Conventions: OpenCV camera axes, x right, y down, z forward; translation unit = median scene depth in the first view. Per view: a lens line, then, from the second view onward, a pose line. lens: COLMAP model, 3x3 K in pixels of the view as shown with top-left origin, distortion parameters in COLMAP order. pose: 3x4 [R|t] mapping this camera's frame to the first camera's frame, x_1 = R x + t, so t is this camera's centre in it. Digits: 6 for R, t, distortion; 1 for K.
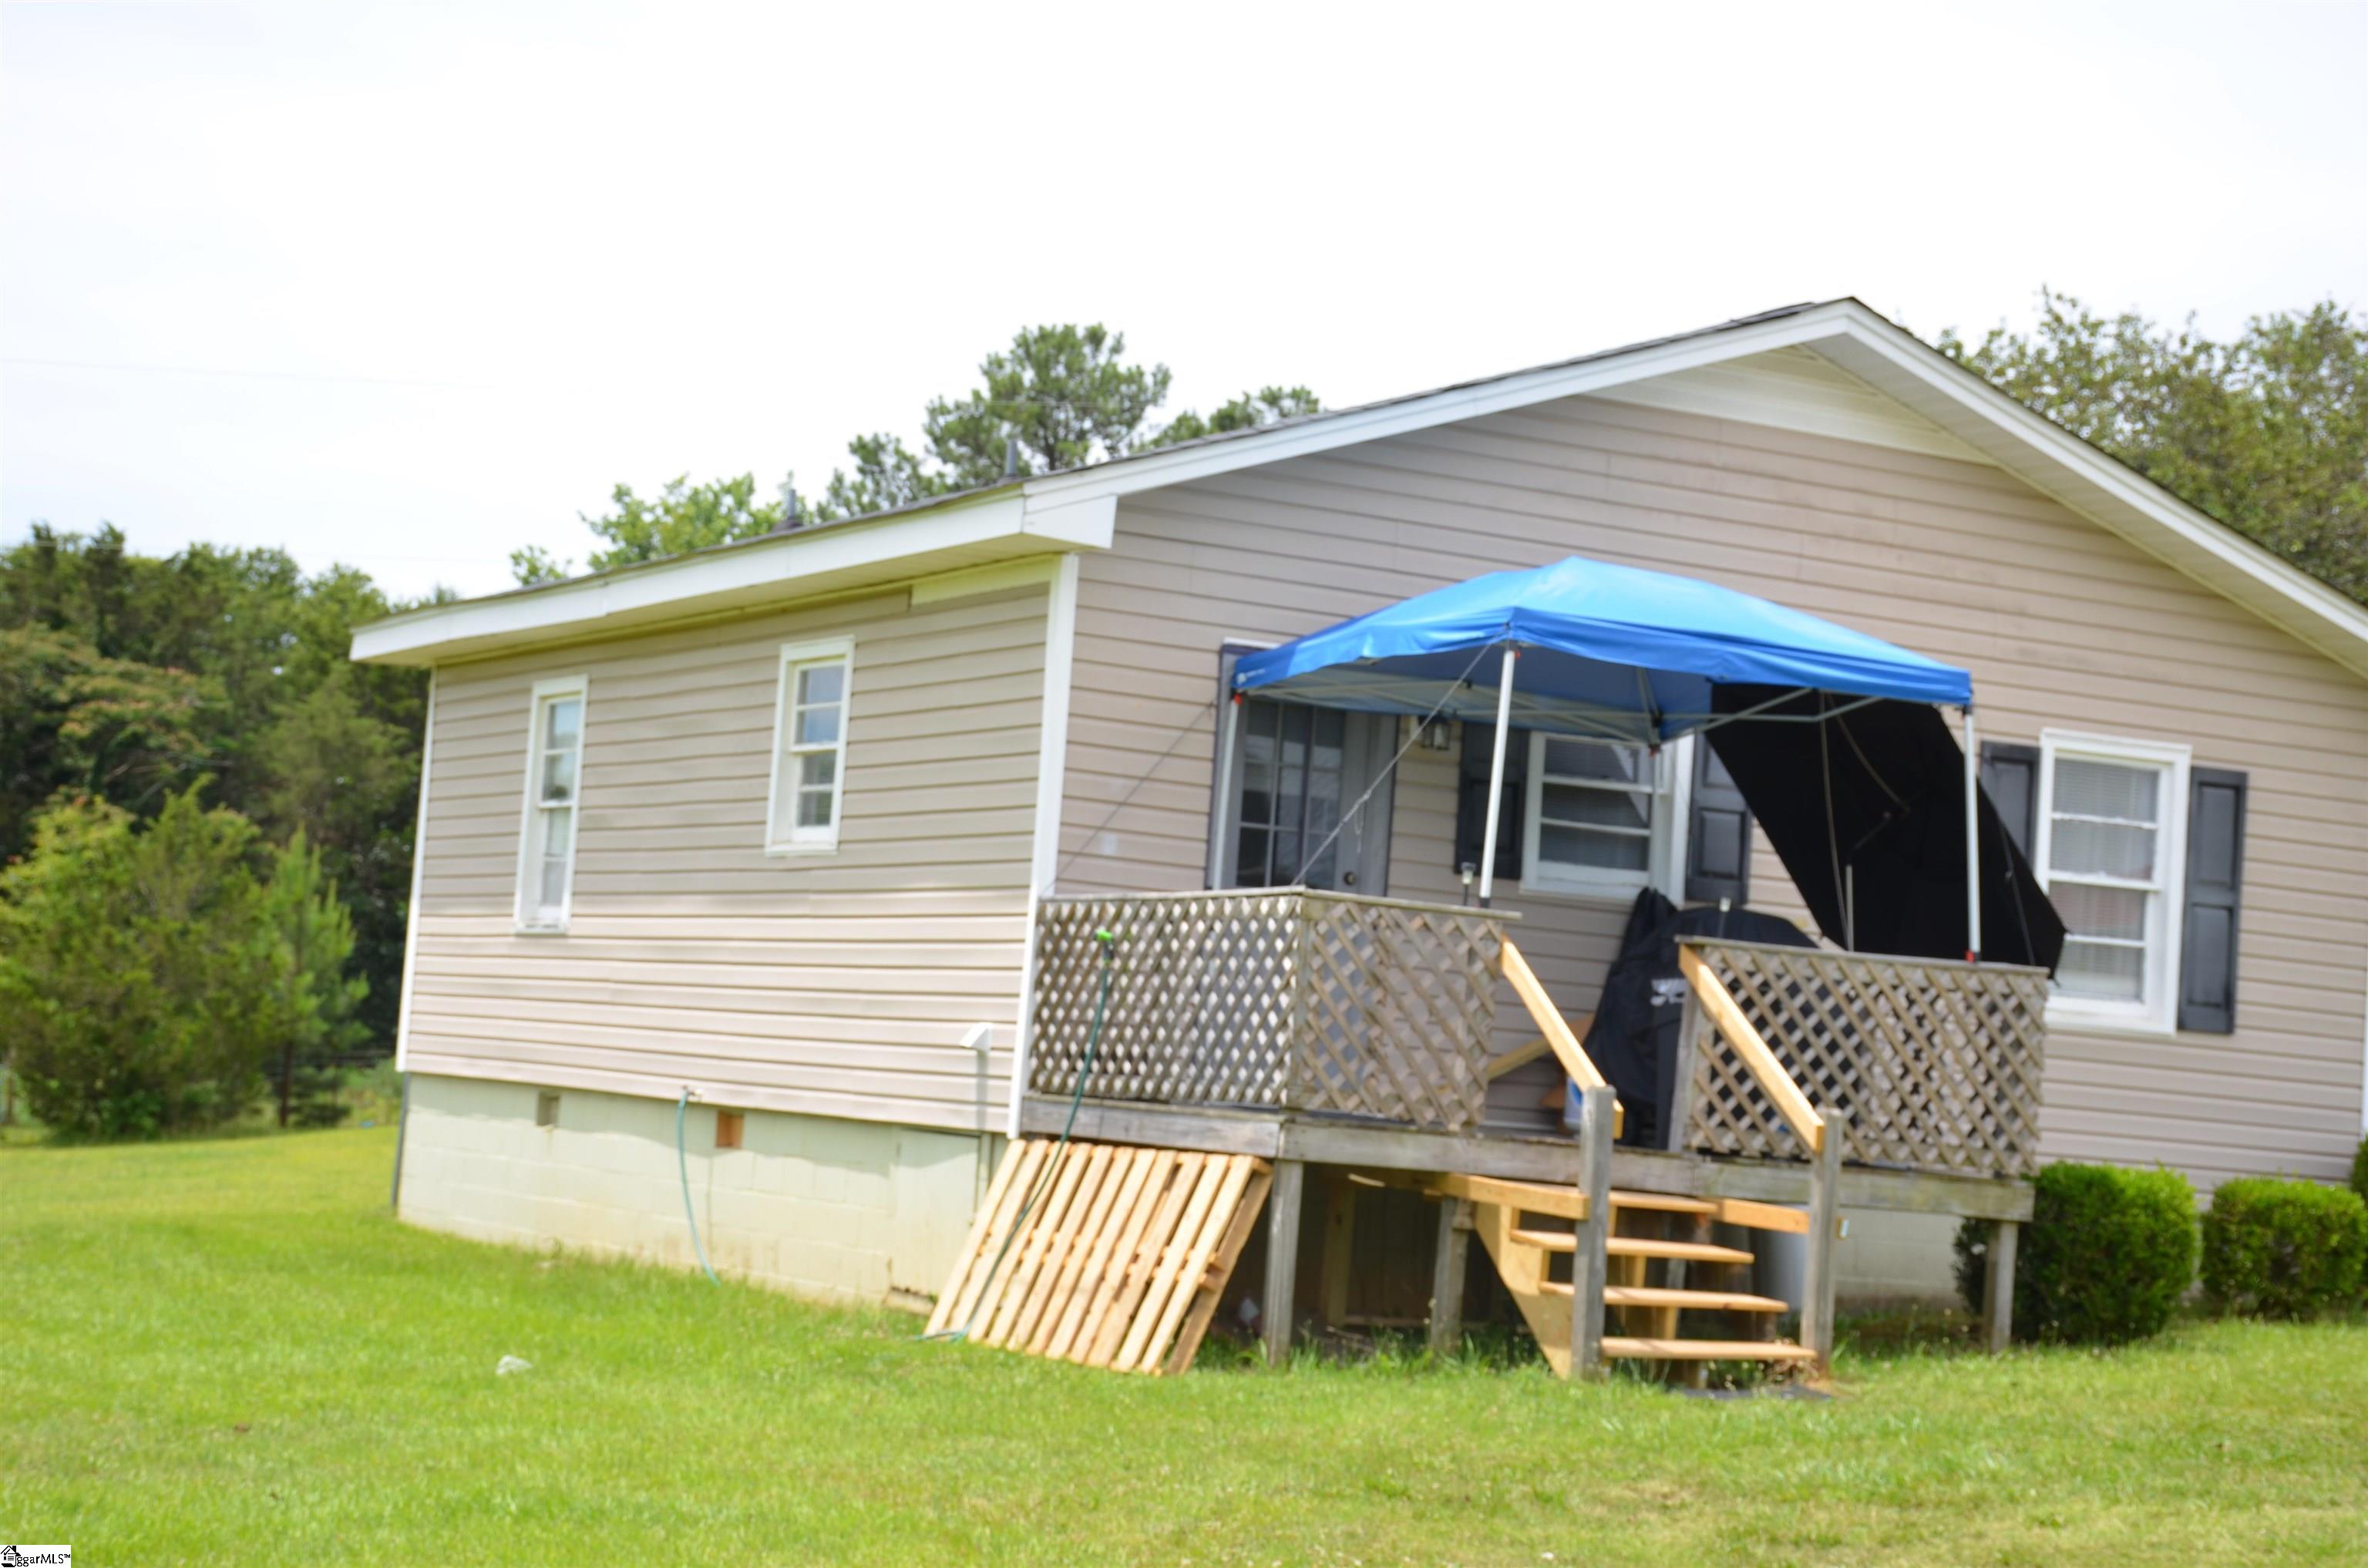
lens RADIAL K [[4124.7, 0, 1184.1], [0, 4124.7, 826.4], [0, 0, 1]] dist [0.385945, 0.000000]
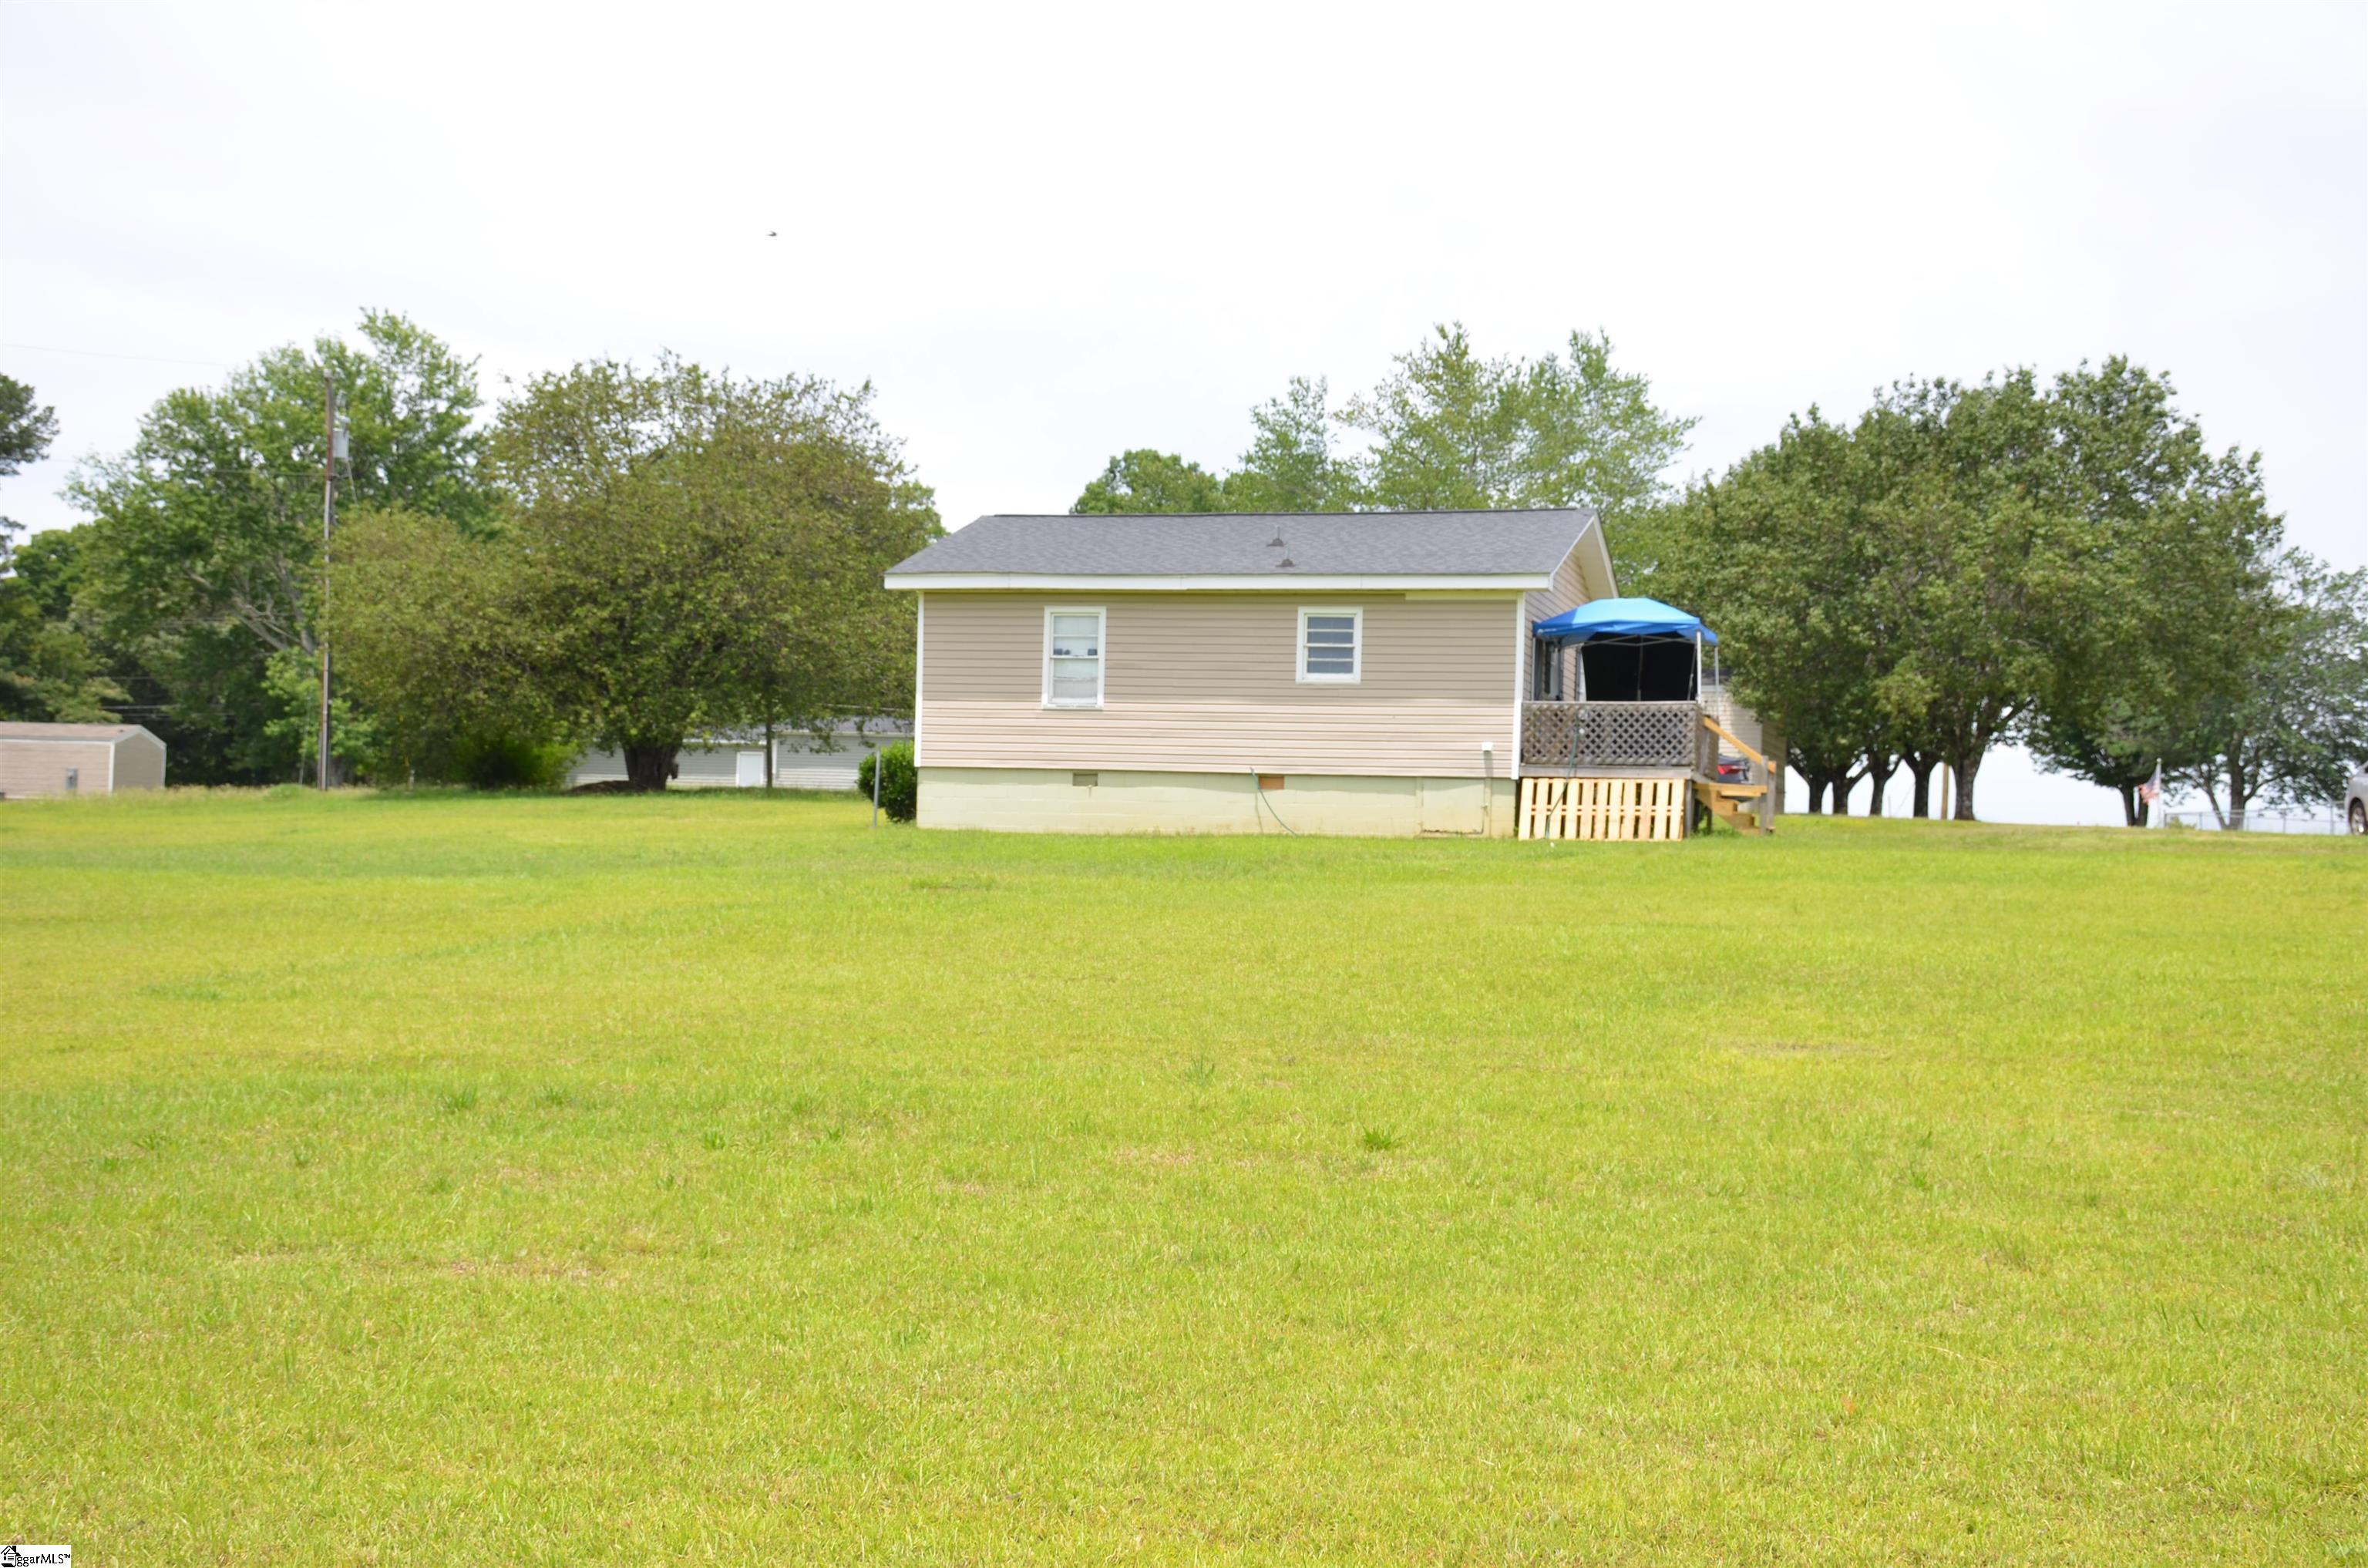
lens RADIAL K [[3074.3, 0, 1194.4], [0, 3074.3, 793.1], [0, 0, 1]] dist [0.156282, 0.000000]
pose [[0.637542, -0.095700, 0.764449, -1.746719], [-0.010526, 0.991080, 0.132850, -0.195499], [-0.770344, -0.092744, 0.630848, -0.258343]]
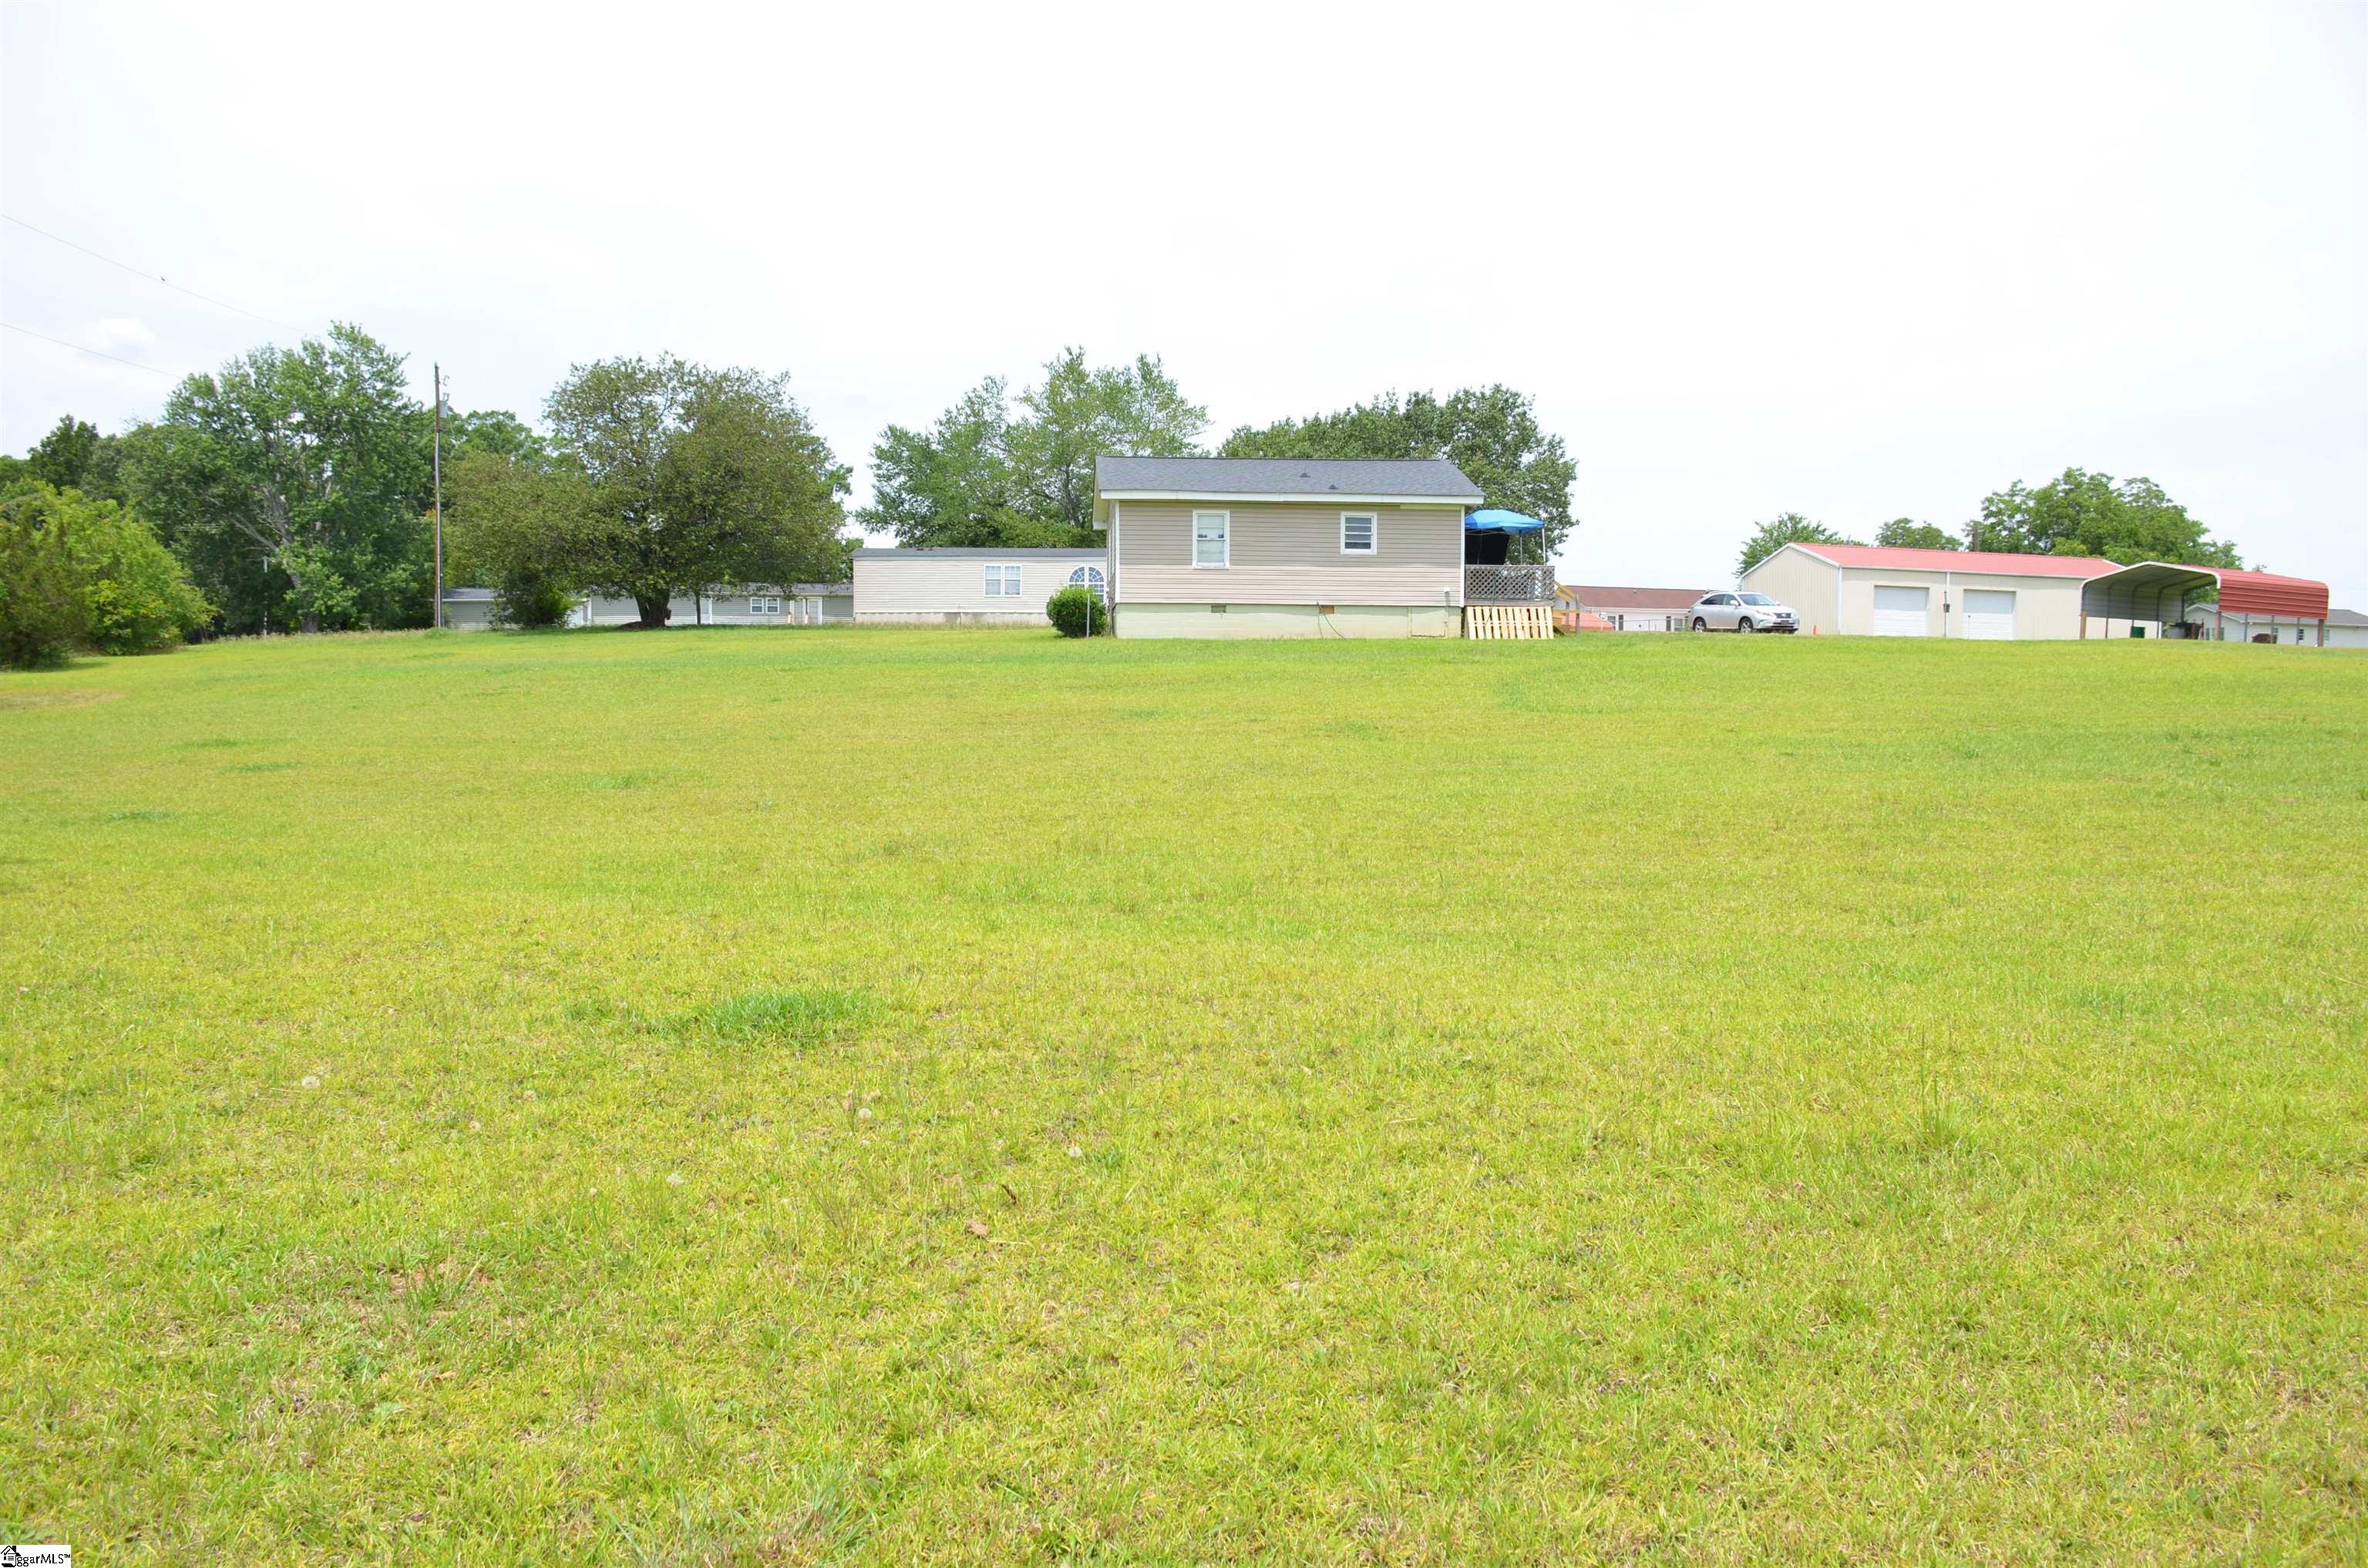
lens RADIAL K [[1888.7, 0, 1177.7], [0, 1888.7, 802.3], [0, 0, 1]] dist [-0.134367, 0.074073]
pose [[0.341713, -0.185984, 0.921218, -2.334133], [-0.042537, 0.976158, 0.212854, -0.177586], [-0.938841, -0.111920, 0.325654, 0.417404]]
